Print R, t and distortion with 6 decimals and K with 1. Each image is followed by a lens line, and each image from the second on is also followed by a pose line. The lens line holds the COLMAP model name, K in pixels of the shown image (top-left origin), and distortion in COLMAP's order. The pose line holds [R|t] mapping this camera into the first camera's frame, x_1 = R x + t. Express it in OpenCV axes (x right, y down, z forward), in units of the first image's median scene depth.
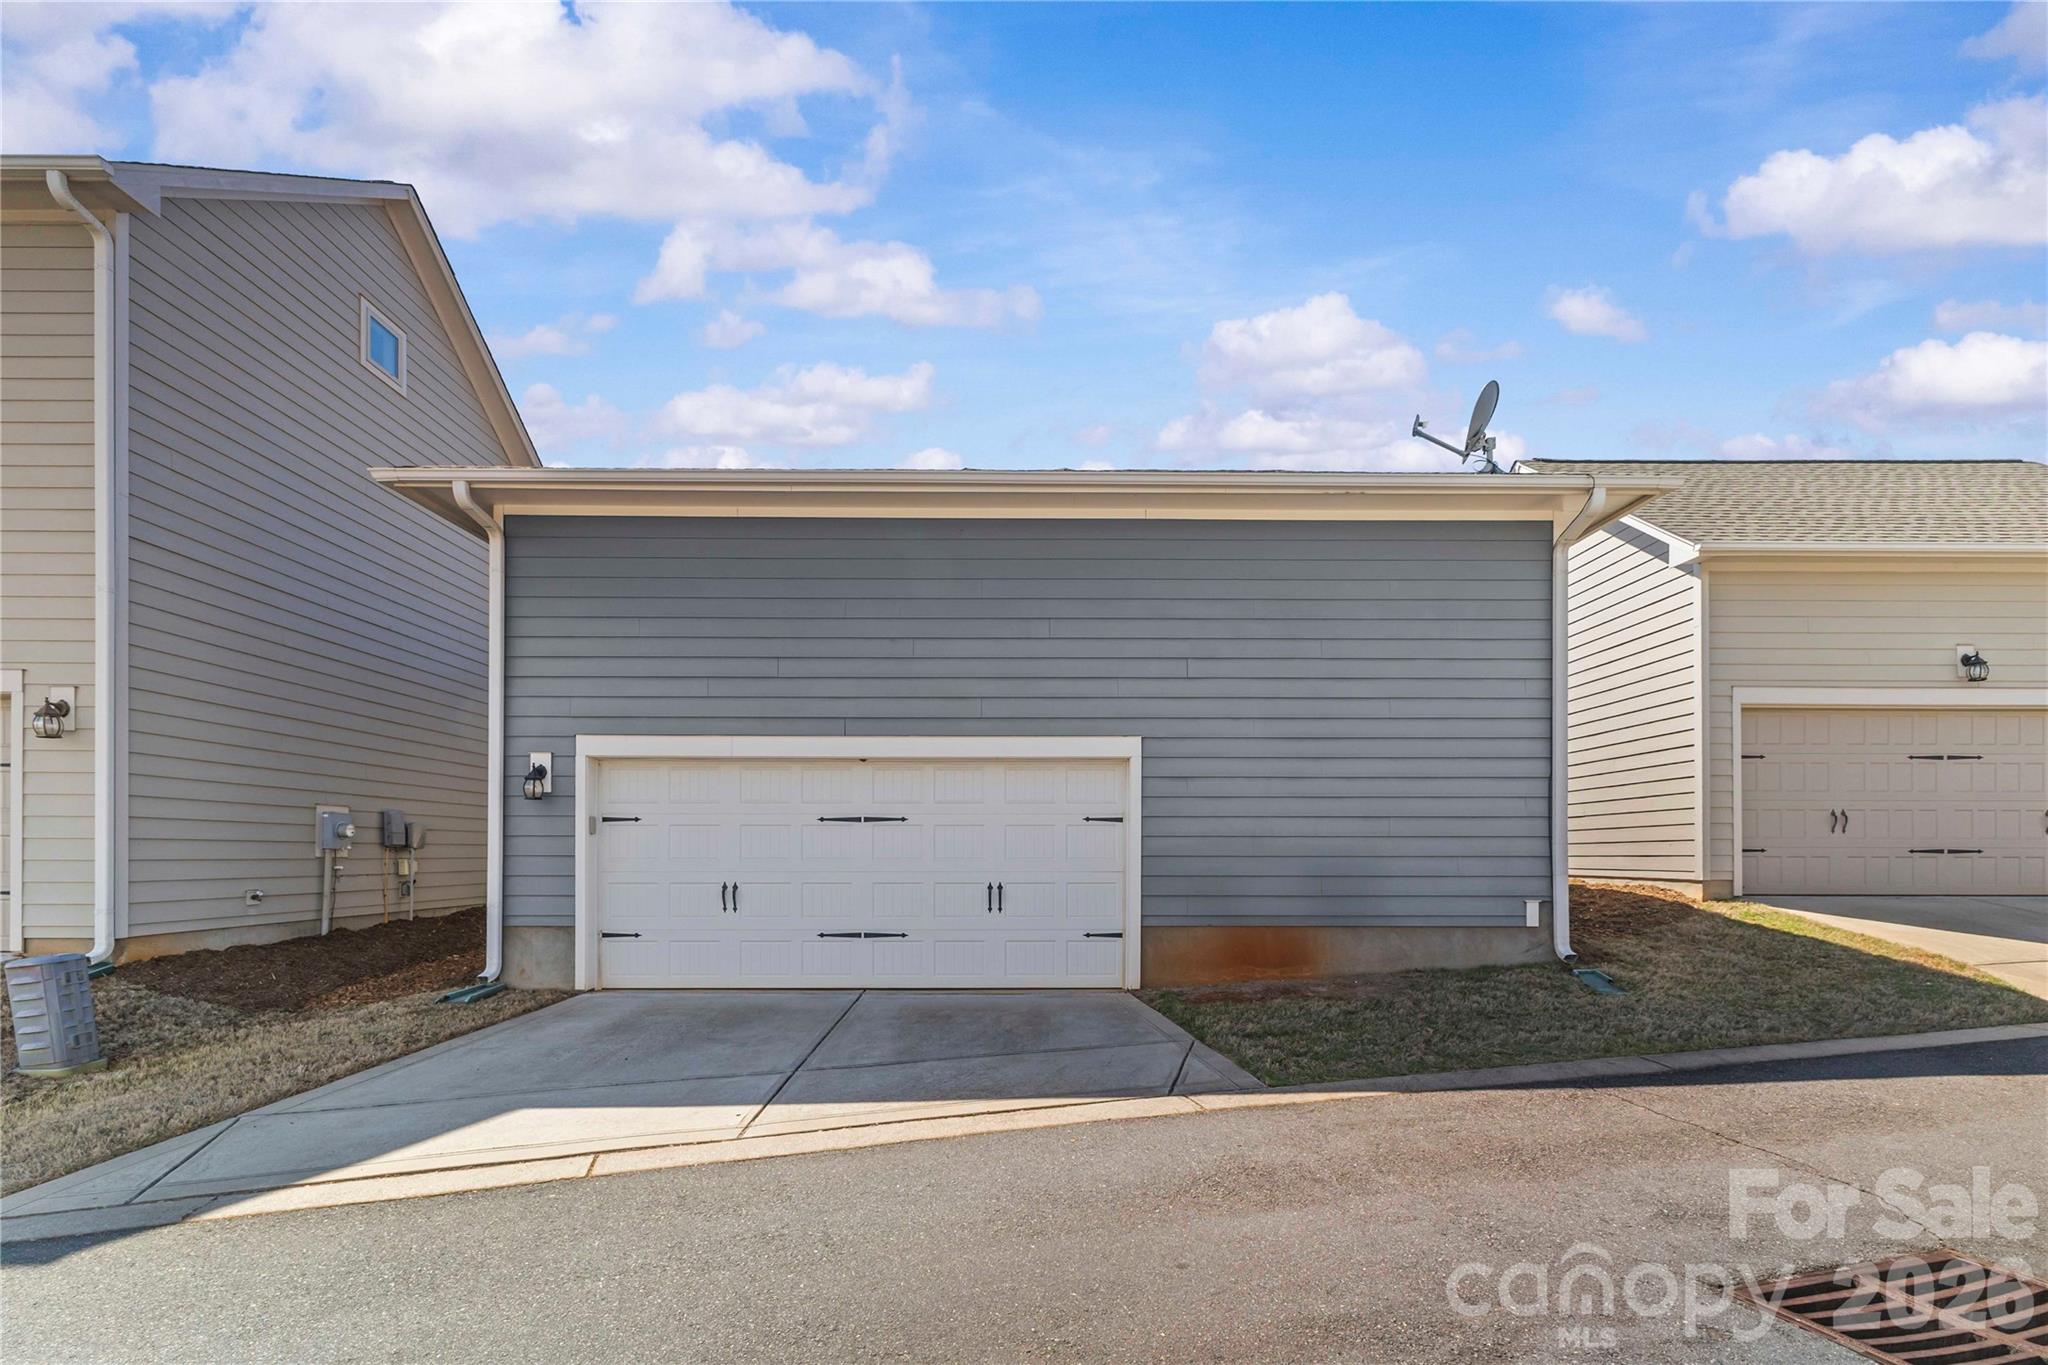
lens RADIAL K [[858.0, 0, 1066.9], [0, 858.0, 672.4], [0, 0, 1]] dist [0.001648, 0.000047]
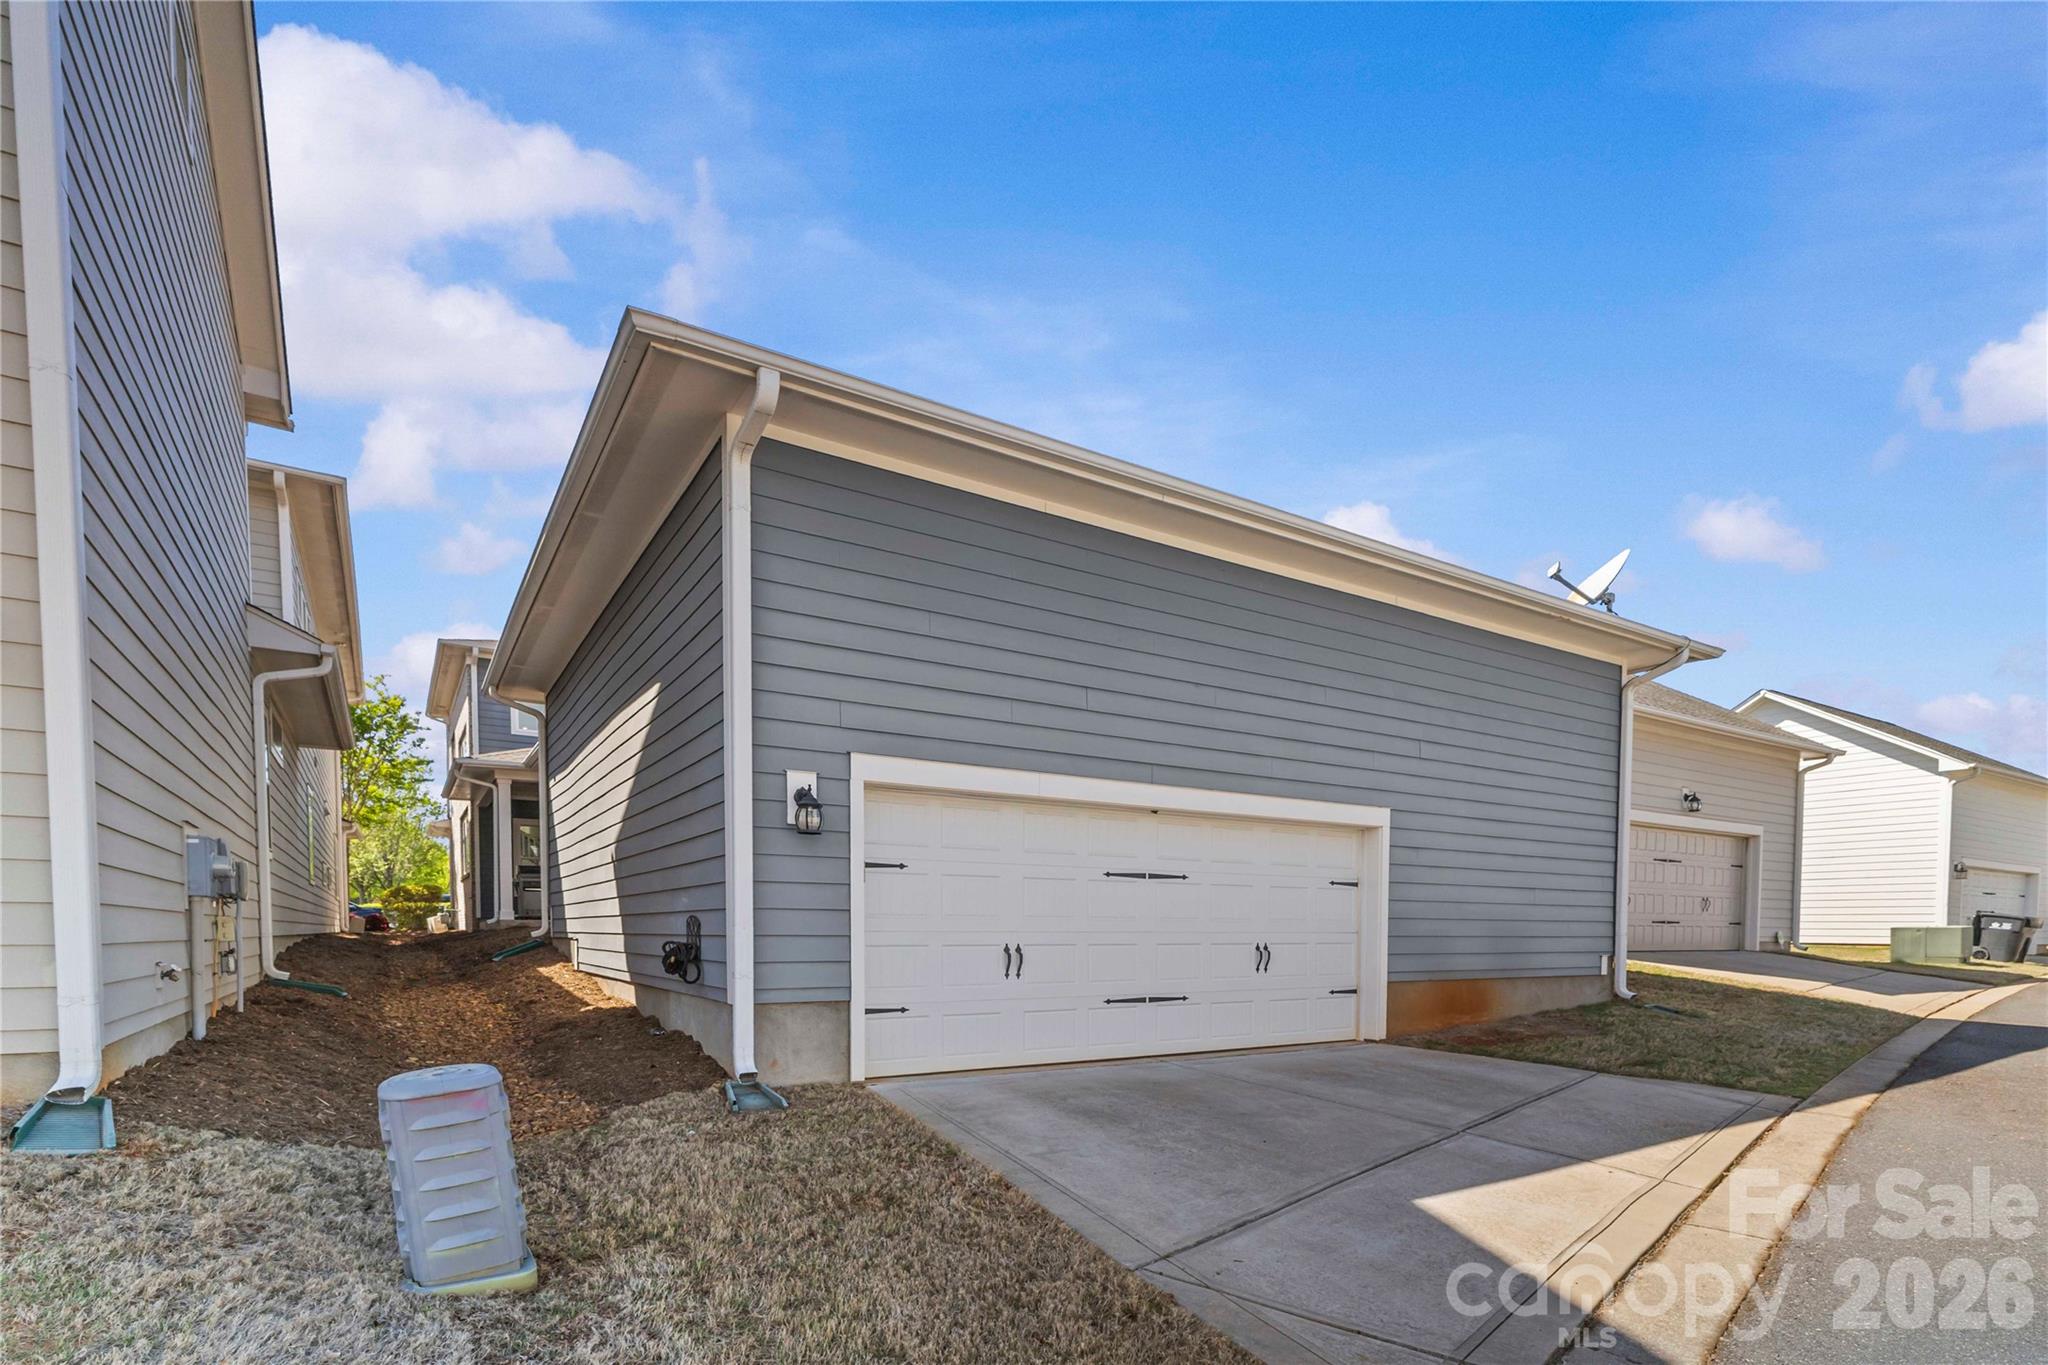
lens RADIAL K [[829.1, 0, 1057.1], [0, 829.1, 800.6], [0, 0, 1]] dist [0.008294, 0.000211]
pose [[0.883333, 0.076429, 0.462473, -0.764270], [-0.101532, 0.994392, 0.029593, 0.076947], [-0.457617, -0.073096, 0.886139, 0.270057]]
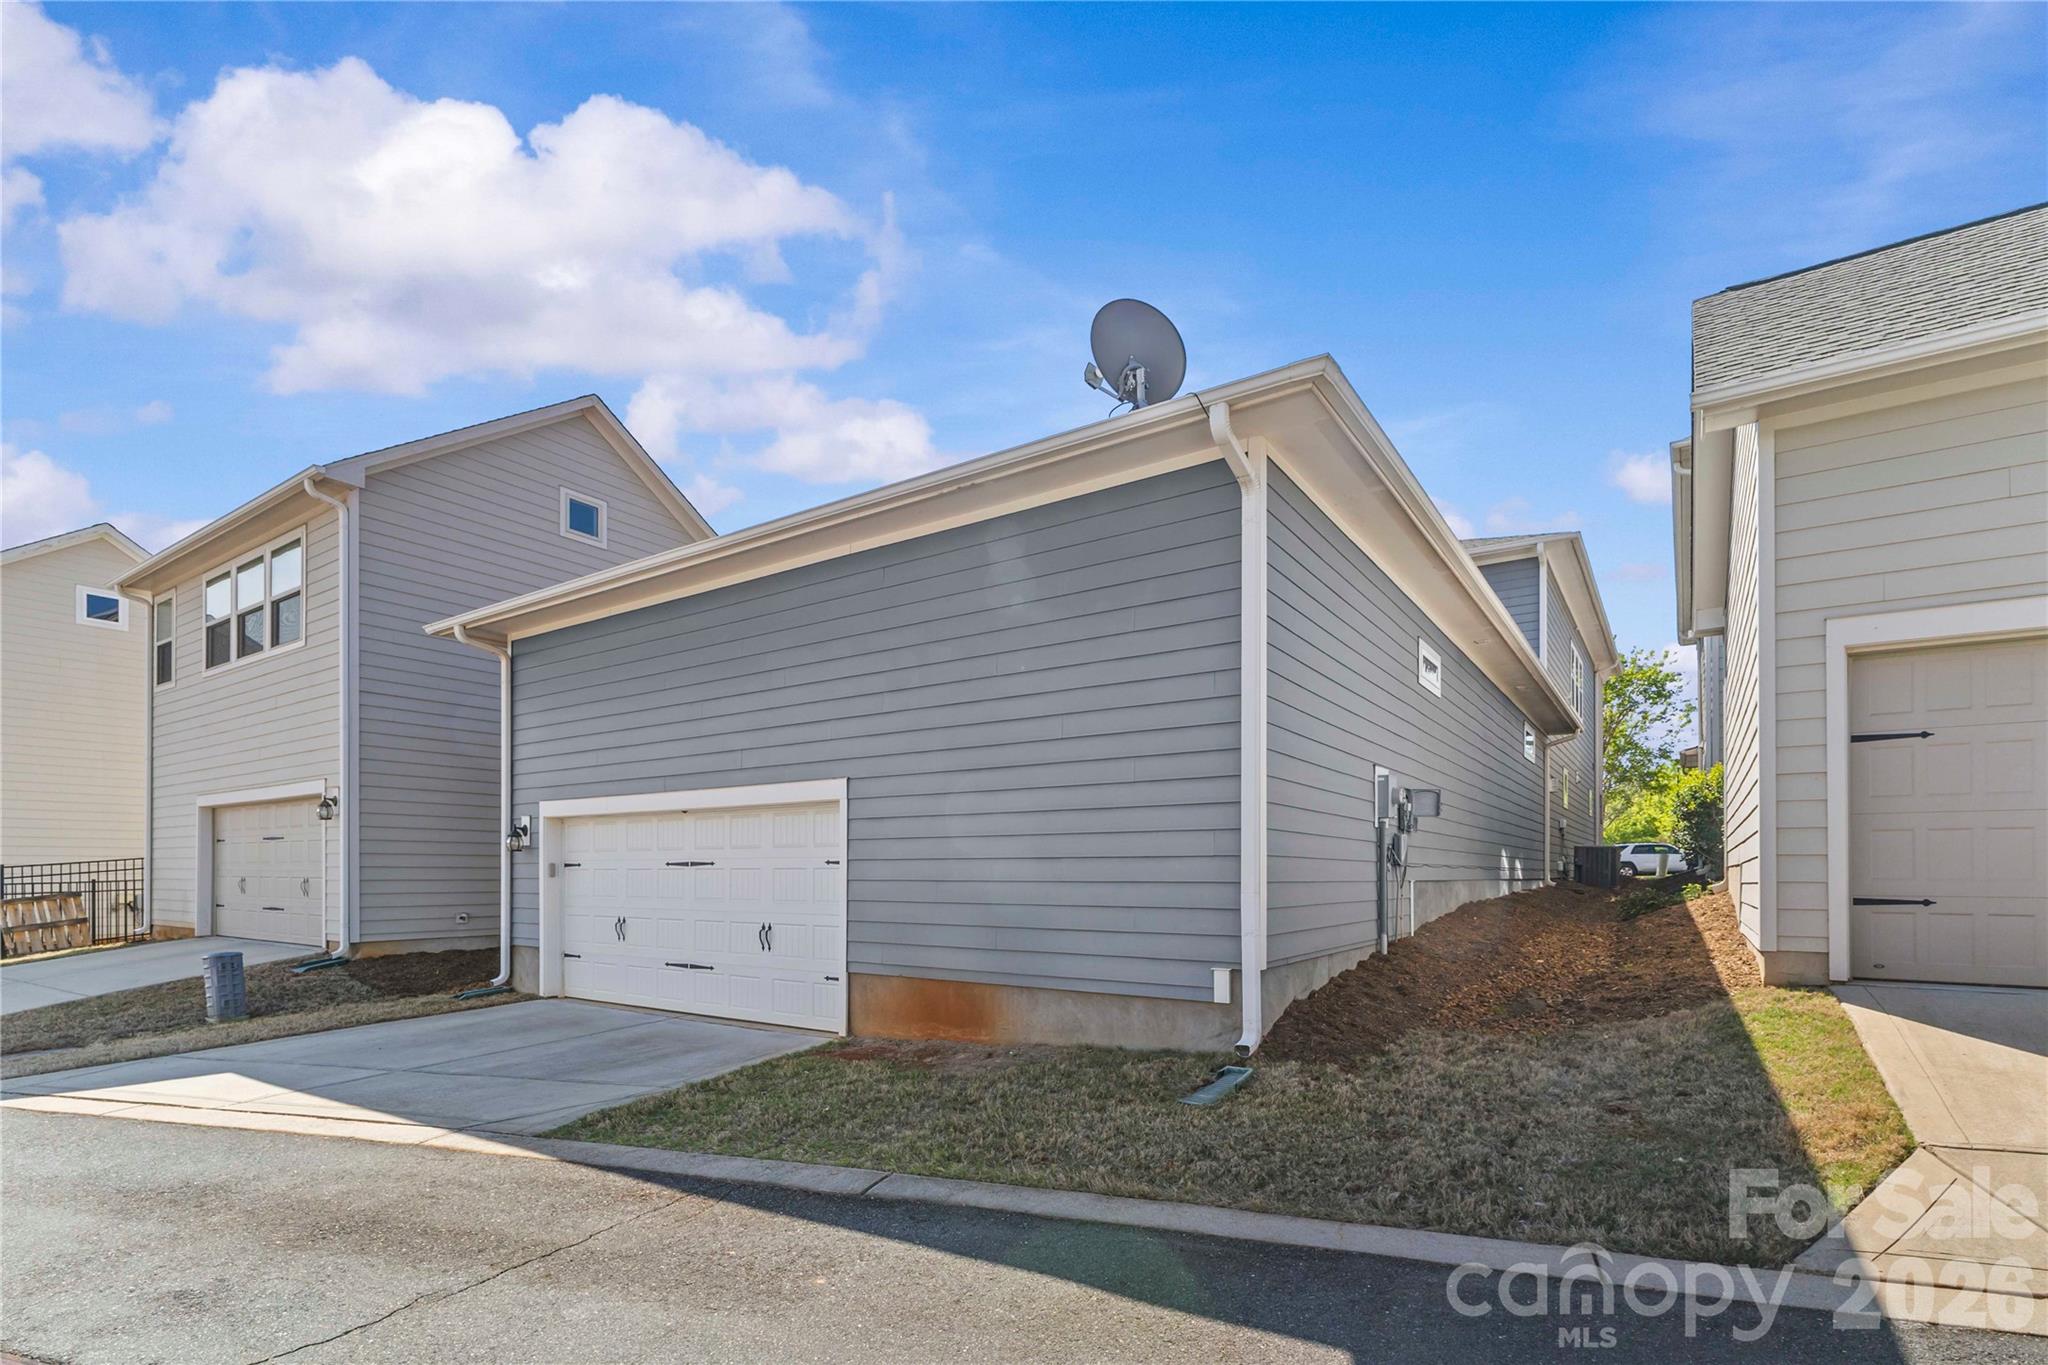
lens RADIAL K [[888.4, 0, 1024.0], [0, 888.4, 682.5], [0, 0, 1]] dist [0.000905, 0.000318]
pose [[0.839413, -0.115075, -0.531171, 0.809787], [0.110796, 0.993036, -0.040043, 0.029664], [0.532080, -0.025239, 0.846318, 0.251863]]
